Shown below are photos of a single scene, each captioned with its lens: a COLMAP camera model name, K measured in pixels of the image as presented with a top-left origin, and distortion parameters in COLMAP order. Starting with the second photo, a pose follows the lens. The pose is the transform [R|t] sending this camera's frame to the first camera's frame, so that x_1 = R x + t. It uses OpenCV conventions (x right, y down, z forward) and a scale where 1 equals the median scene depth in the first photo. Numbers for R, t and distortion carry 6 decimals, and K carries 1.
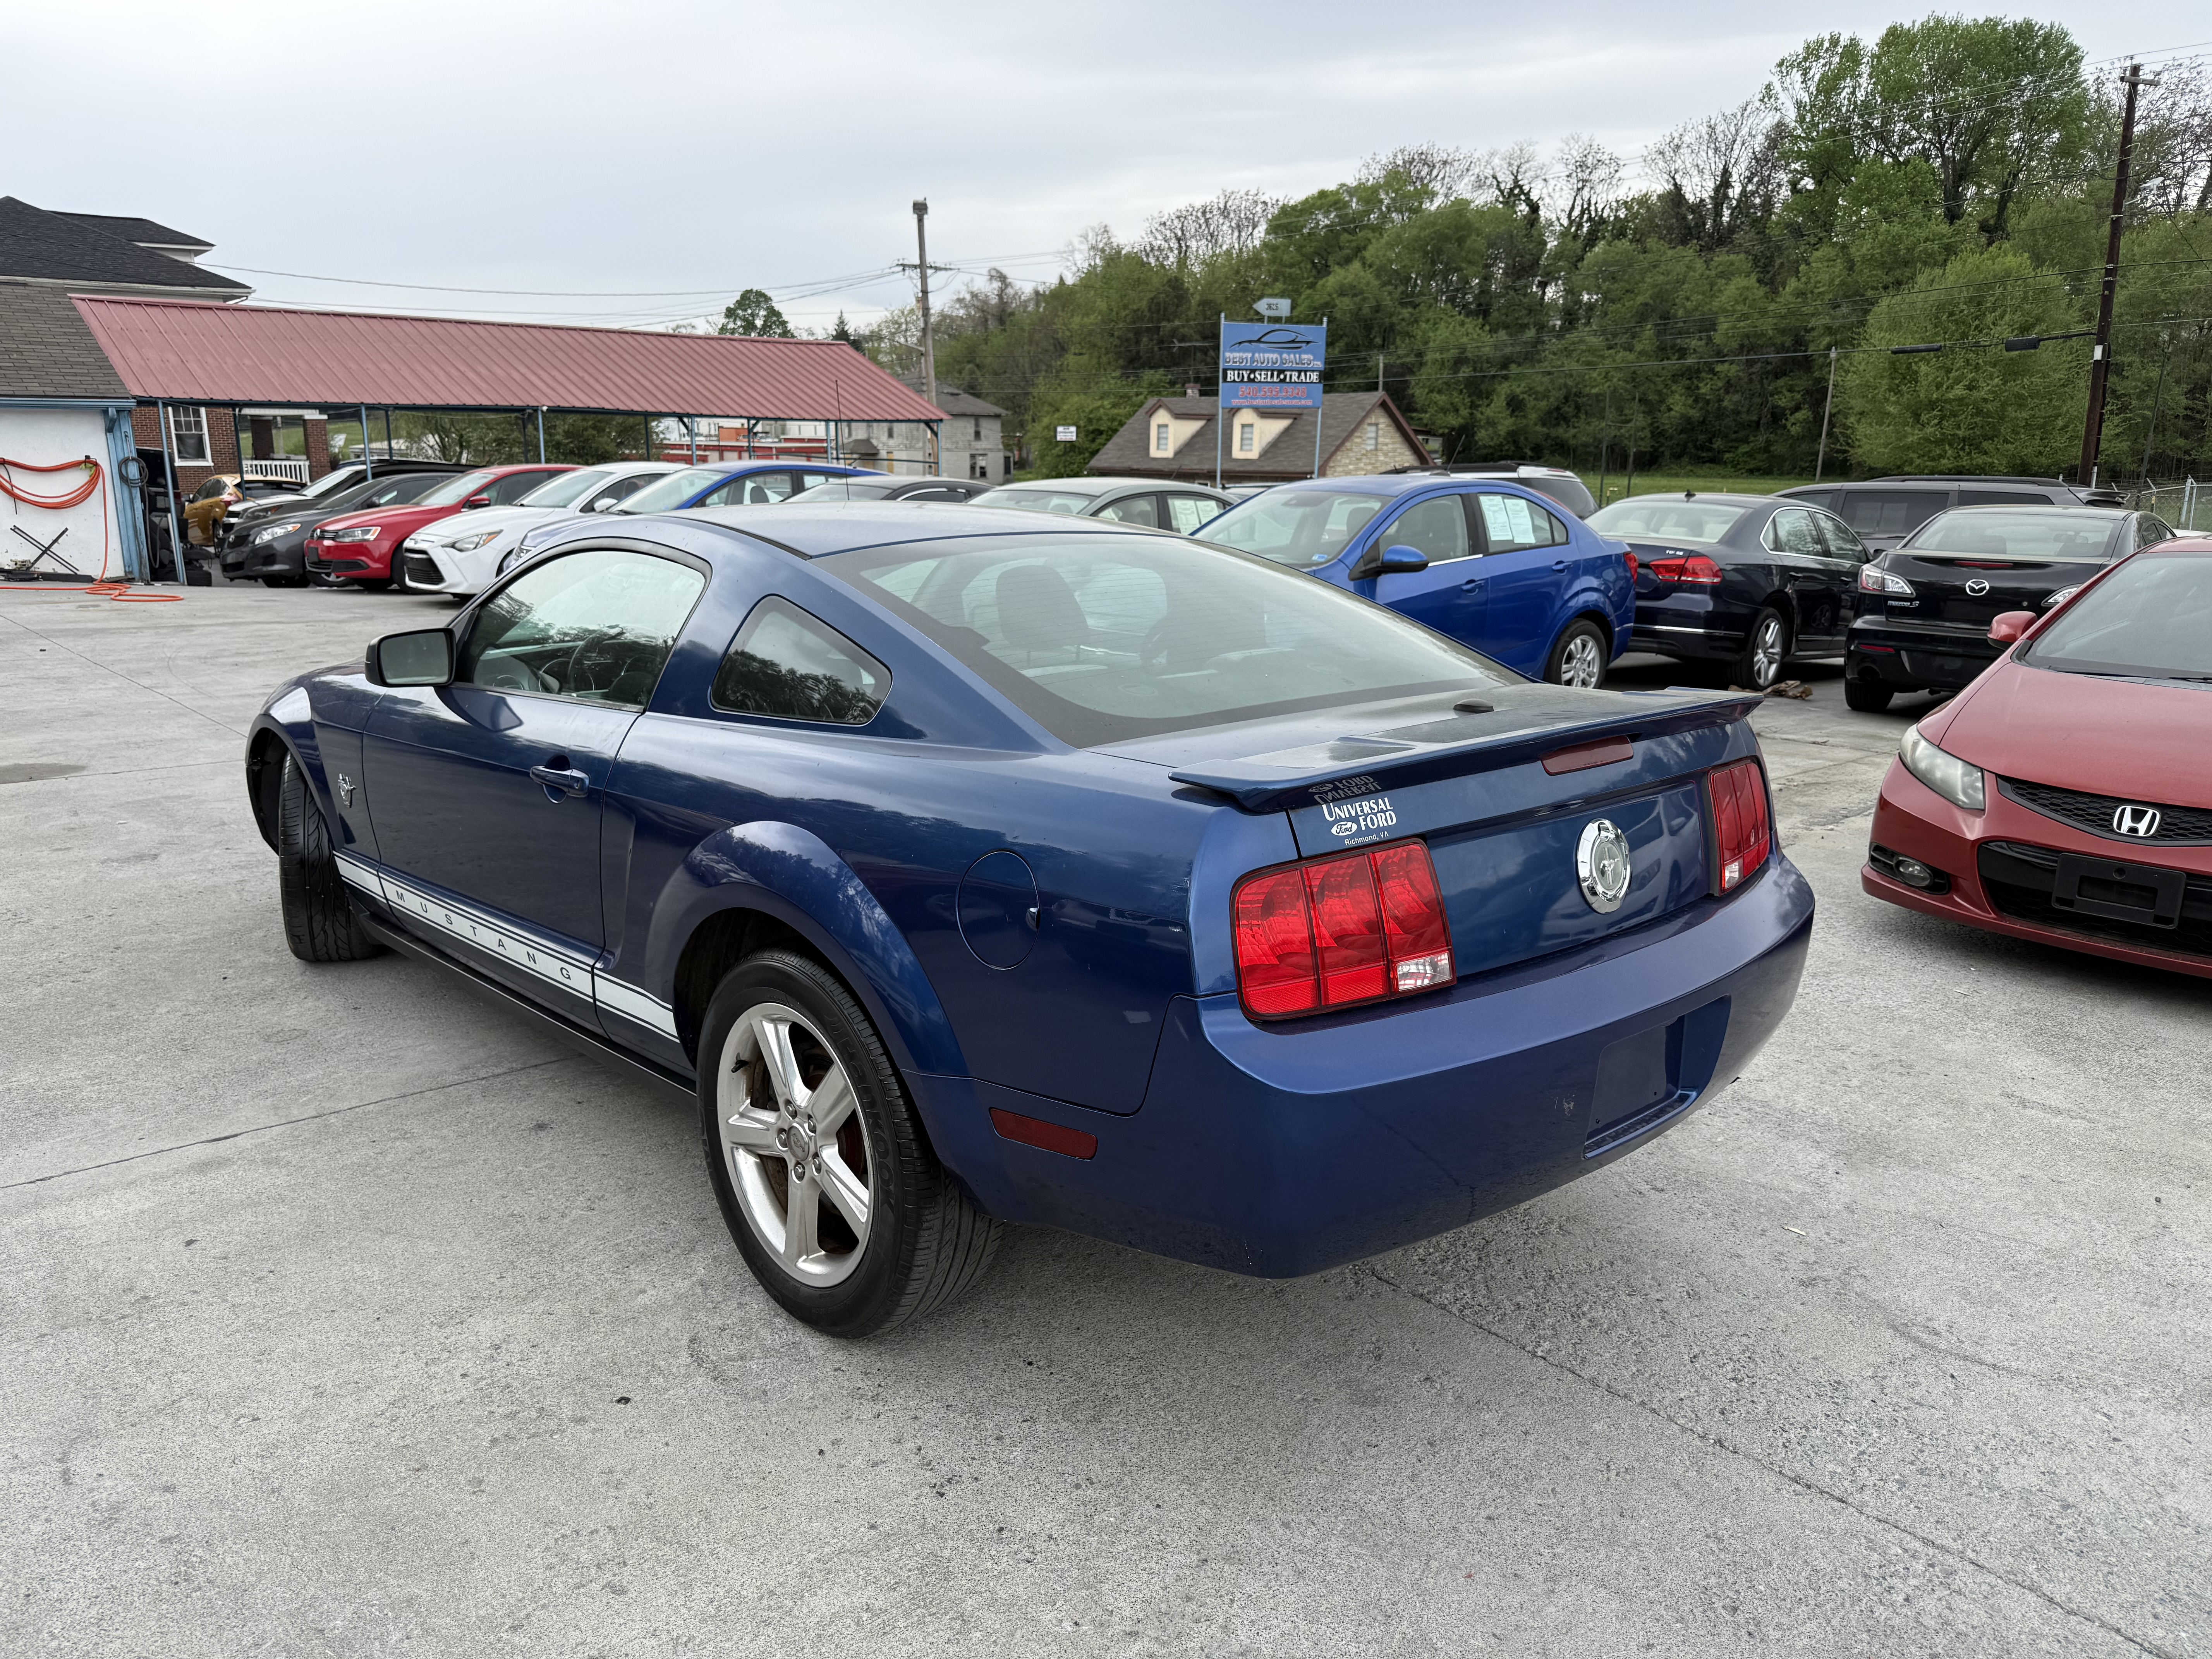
lens RADIAL K [[1678.4, 0, 1106.0], [0, 1678.4, 829.5], [0, 0, 1]] dist [0.017682, -0.028450]
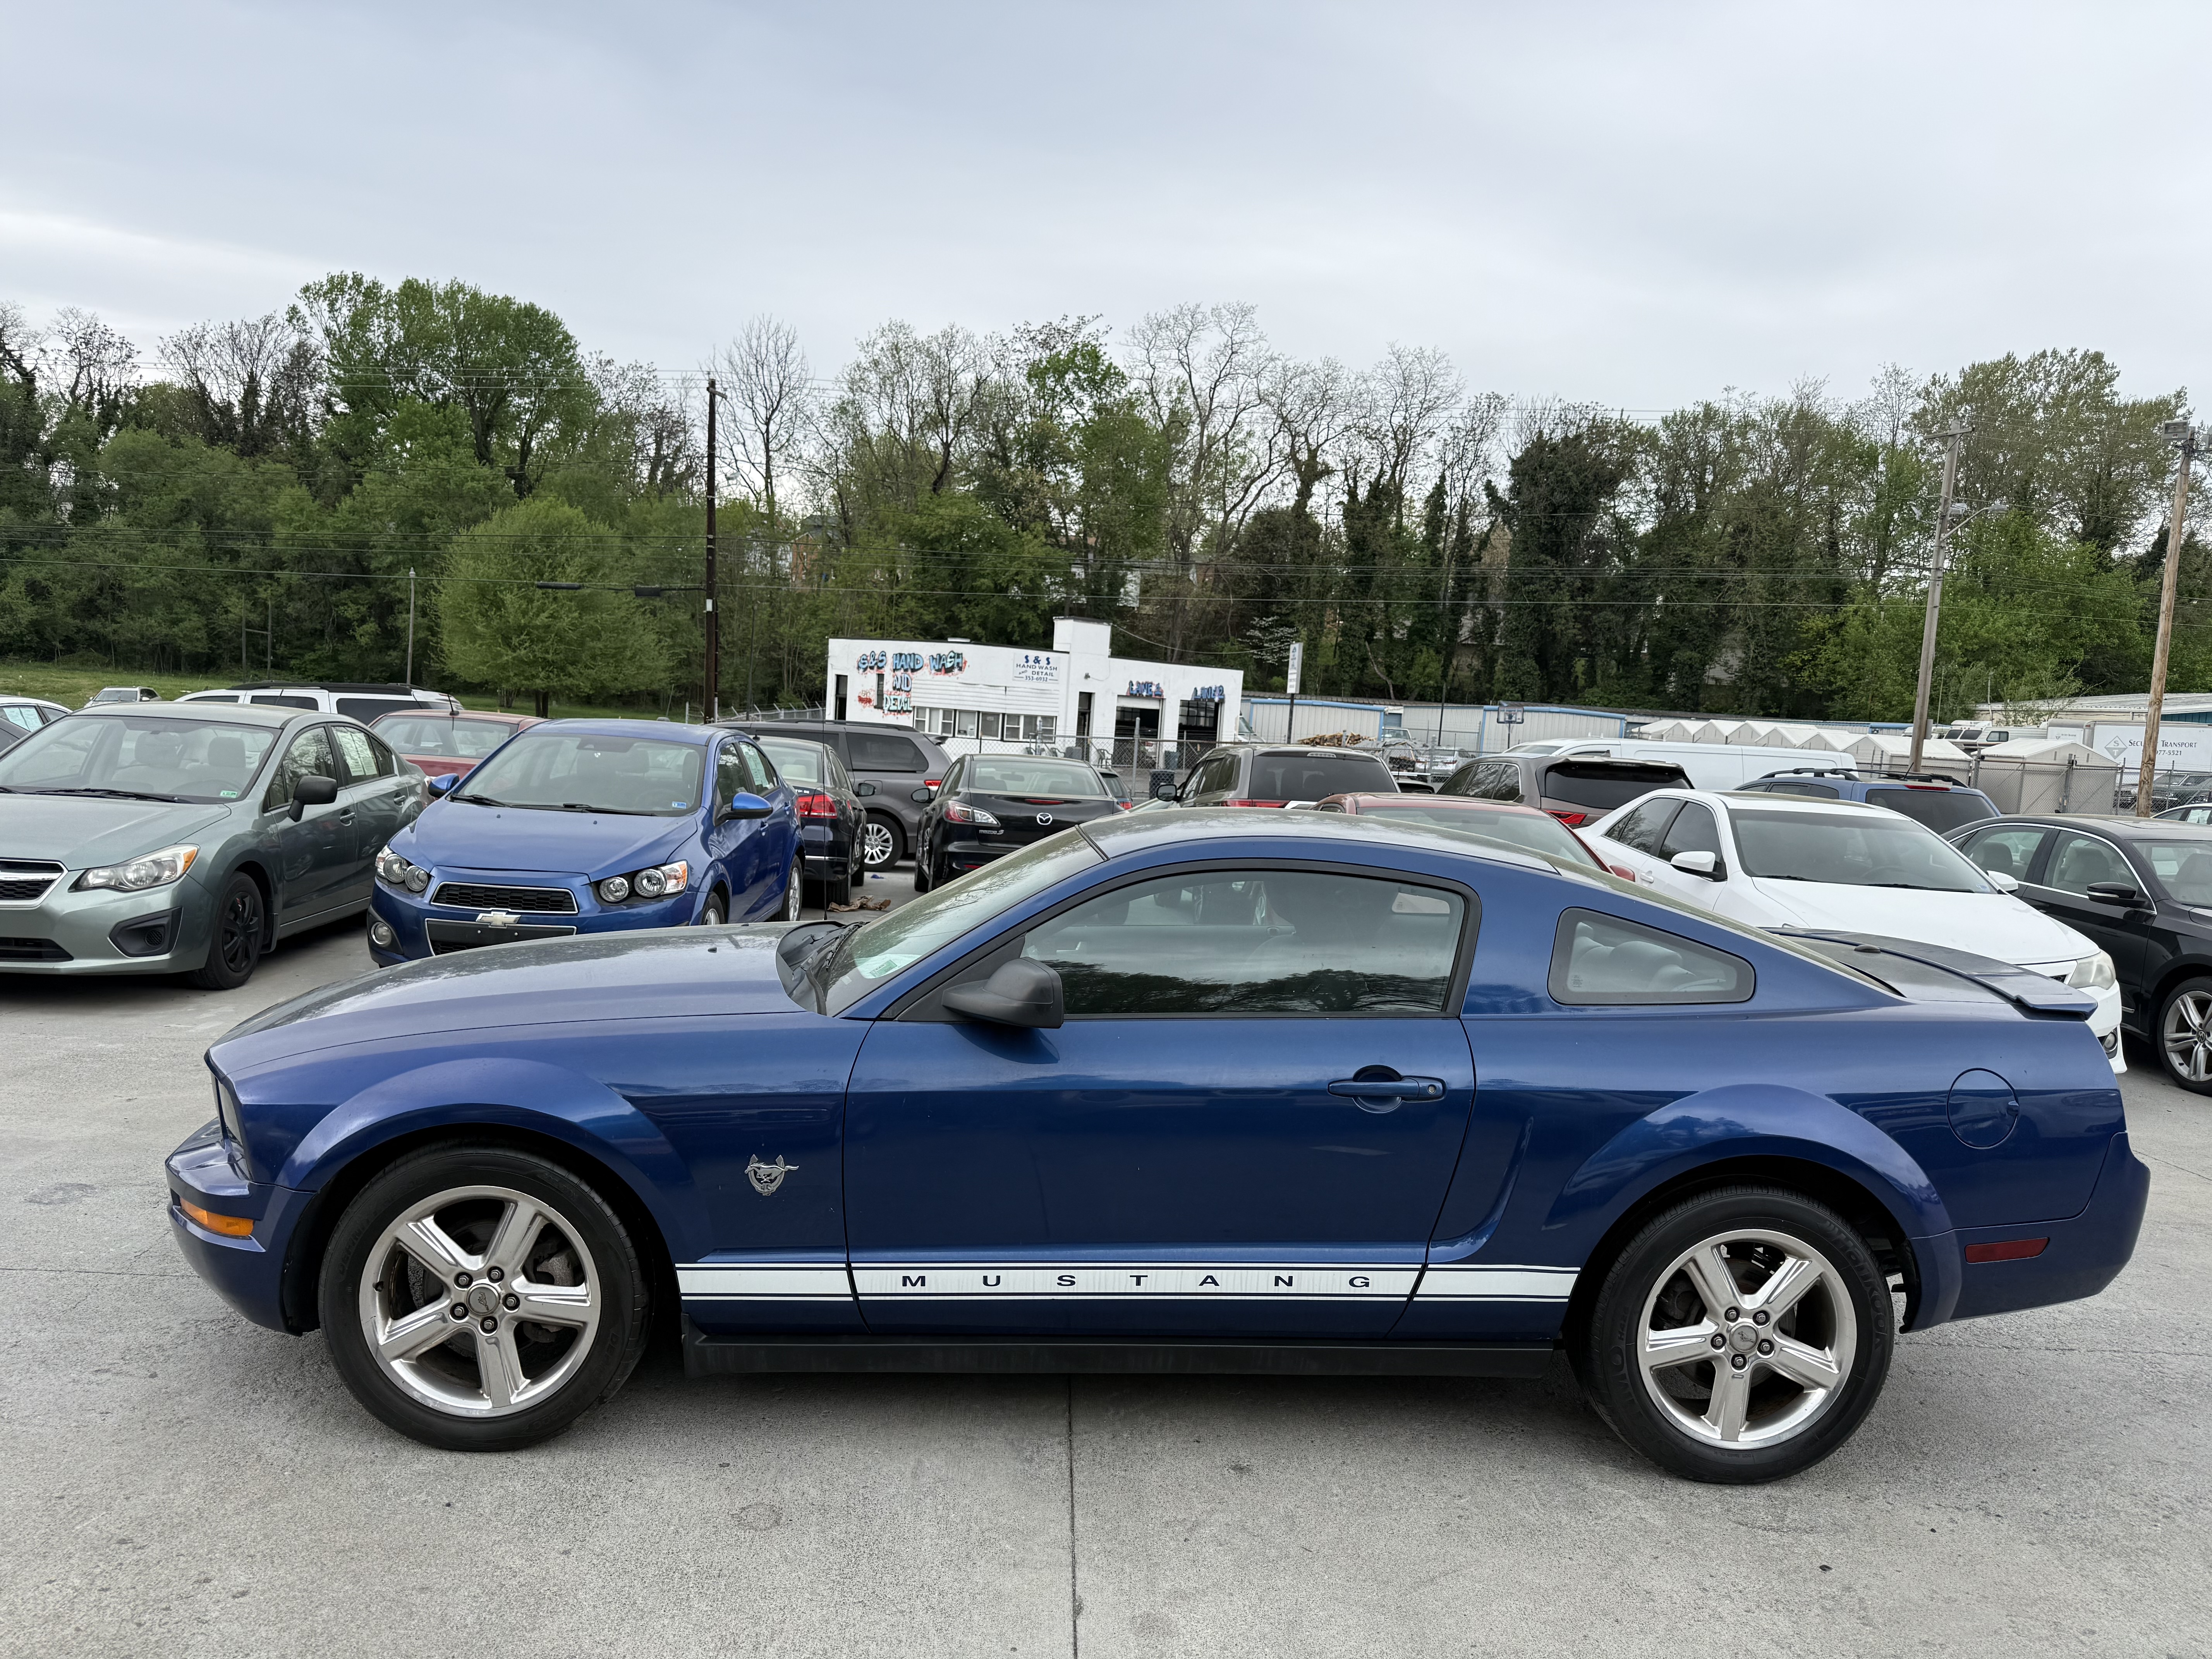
lens RADIAL K [[1667.3, 0, 1095.1], [0, 1667.3, 816.6], [0, 0, 1]] dist [-0.003537, 0.003652]
pose [[0.595043, -0.024796, 0.803311, -0.141544], [0.120008, 0.991059, -0.058304, -0.018323], [-0.794684, 0.131097, 0.592699, 0.055831]]
